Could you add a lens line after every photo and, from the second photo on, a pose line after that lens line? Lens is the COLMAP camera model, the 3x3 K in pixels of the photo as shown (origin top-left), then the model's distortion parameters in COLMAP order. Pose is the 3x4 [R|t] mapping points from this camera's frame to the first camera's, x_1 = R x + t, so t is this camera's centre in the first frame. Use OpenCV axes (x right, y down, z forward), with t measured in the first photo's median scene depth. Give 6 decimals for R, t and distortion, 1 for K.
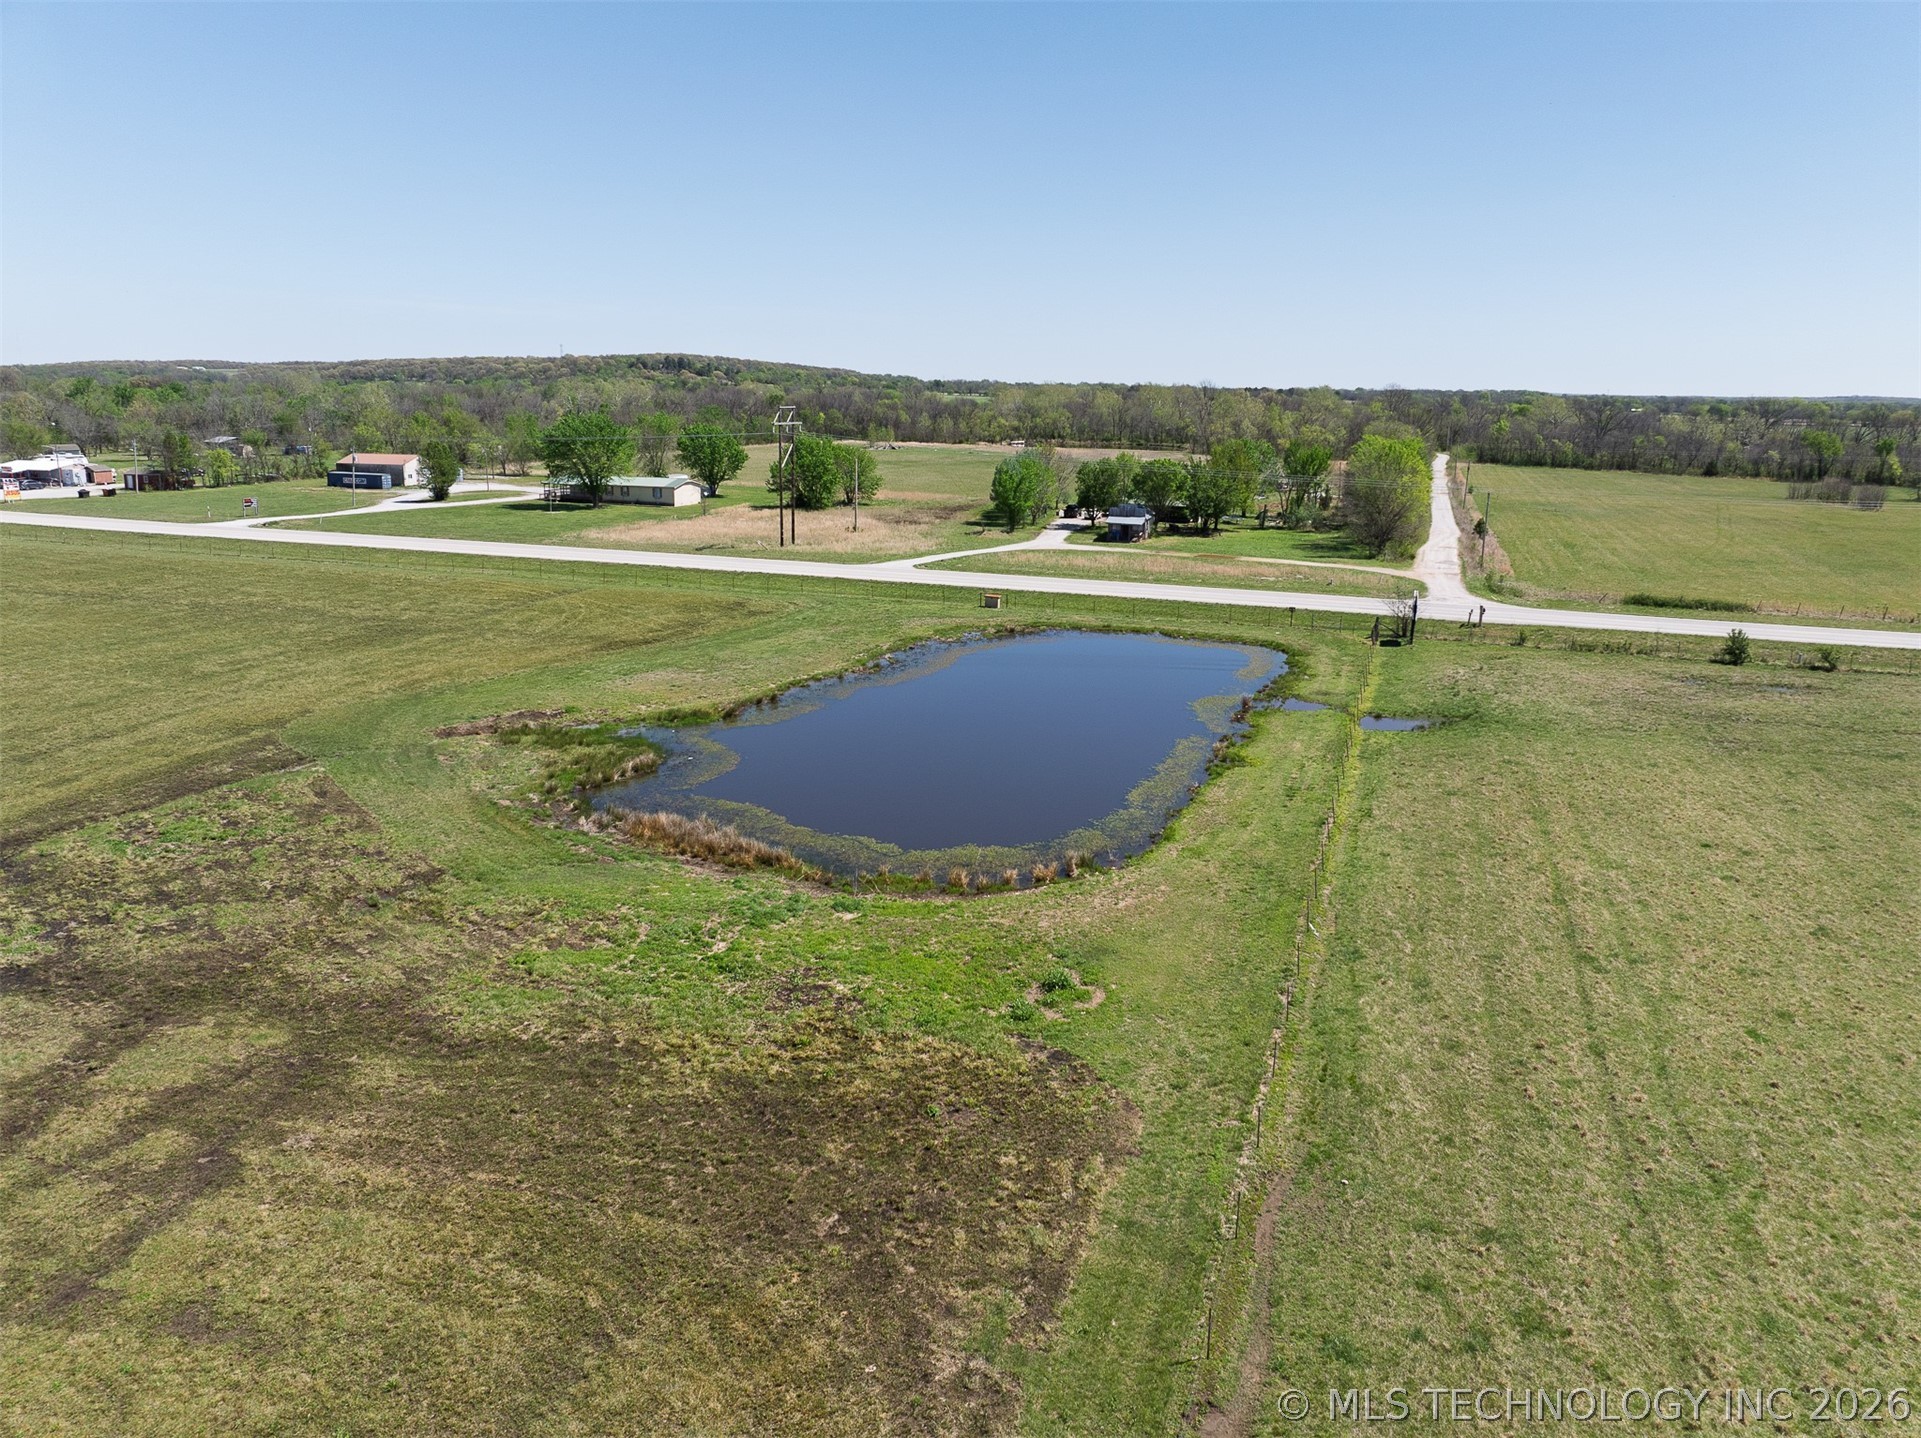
lens RADIAL K [[1345.6, 0, 967.1], [0, 1345.6, 723.7], [0, 0, 1]] dist [-0.036188, -0.000037]
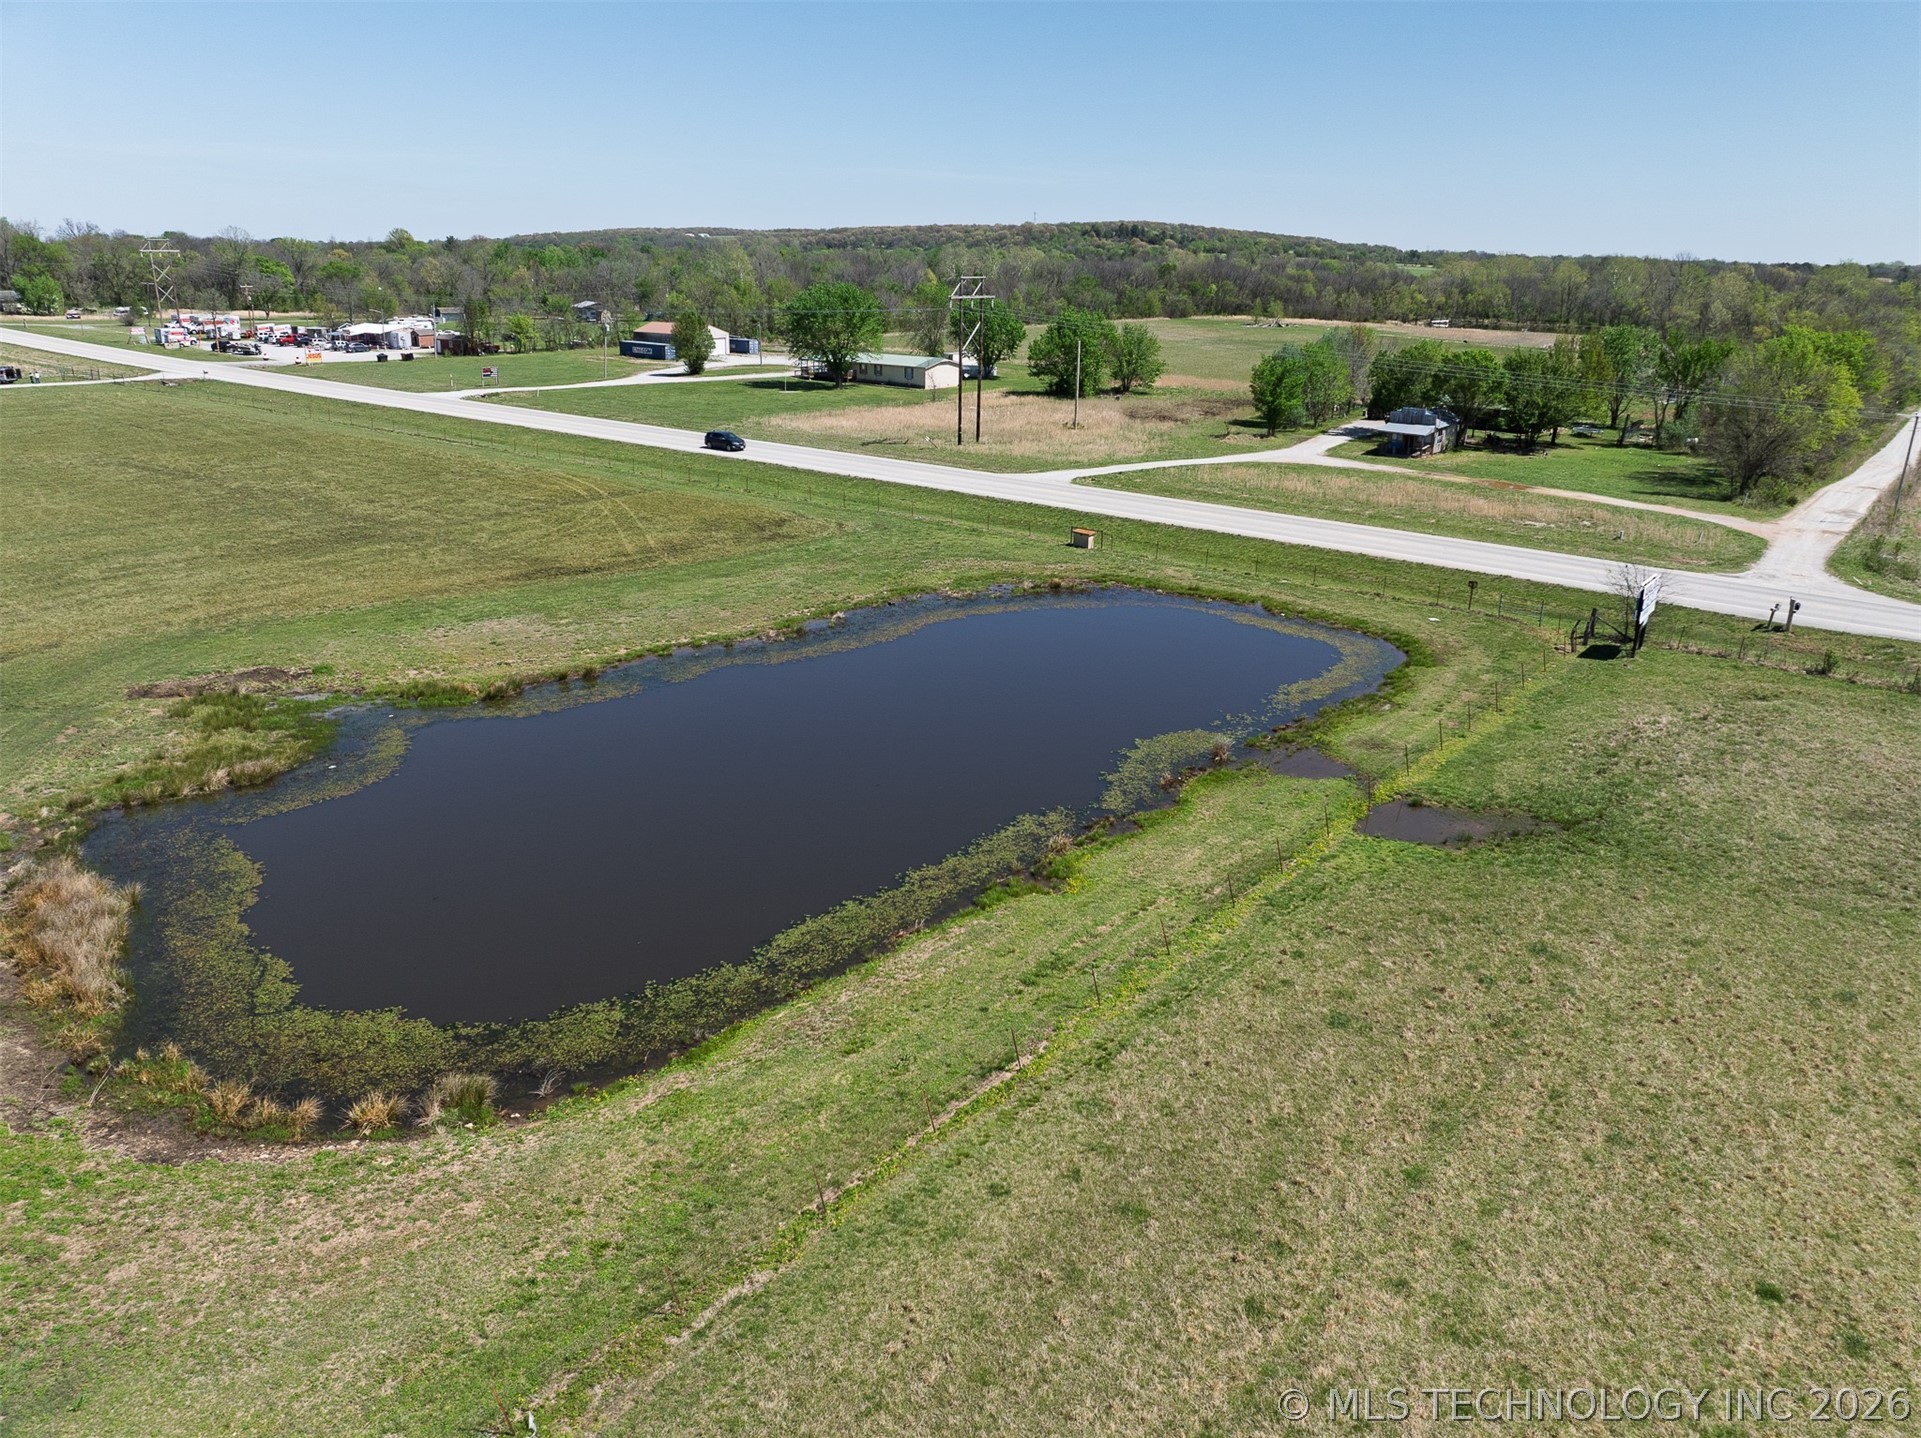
lens RADIAL K [[1345.6, 0, 970.2], [0, 1345.6, 721.0], [0, 0, 1]] dist [-0.036188, -0.000037]
pose [[0.943687, 0.108632, -0.312496, 0.116660], [-0.080754, 0.991619, 0.100849, -0.033836], [0.320833, -0.069935, 0.944550, 0.140648]]
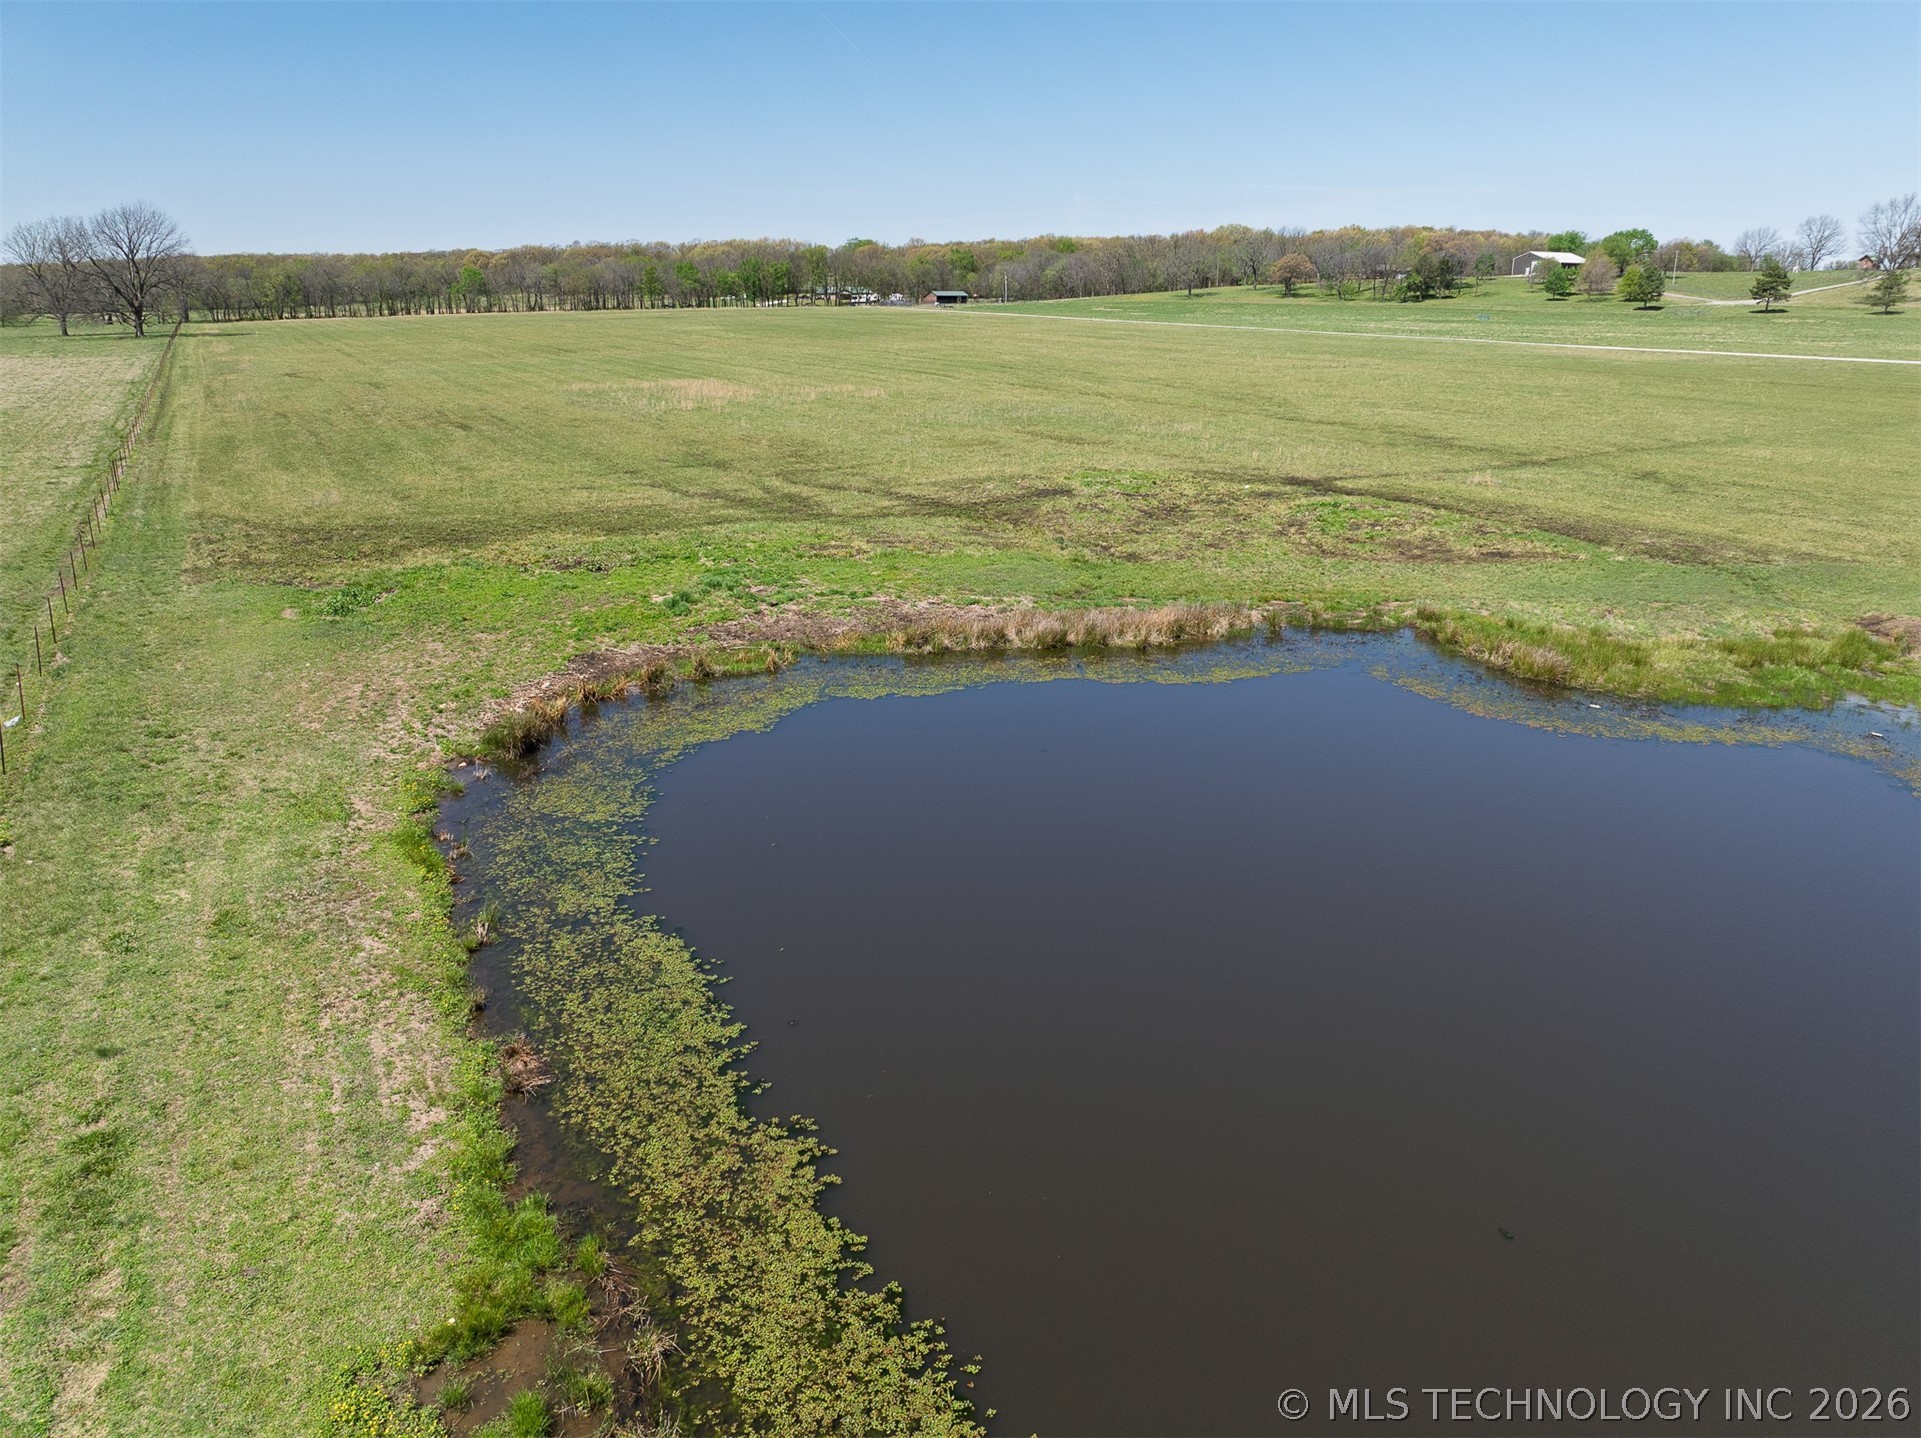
lens RADIAL K [[1345.6, 0, 968.3], [0, 1345.6, 709.5], [0, 0, 1]] dist [-0.036188, -0.000037]
pose [[-0.676400, 0.203871, -0.707757, 0.087182], [-0.188170, 0.881207, 0.433667, -0.043469], [0.712092, 0.426511, -0.557686, 0.366632]]
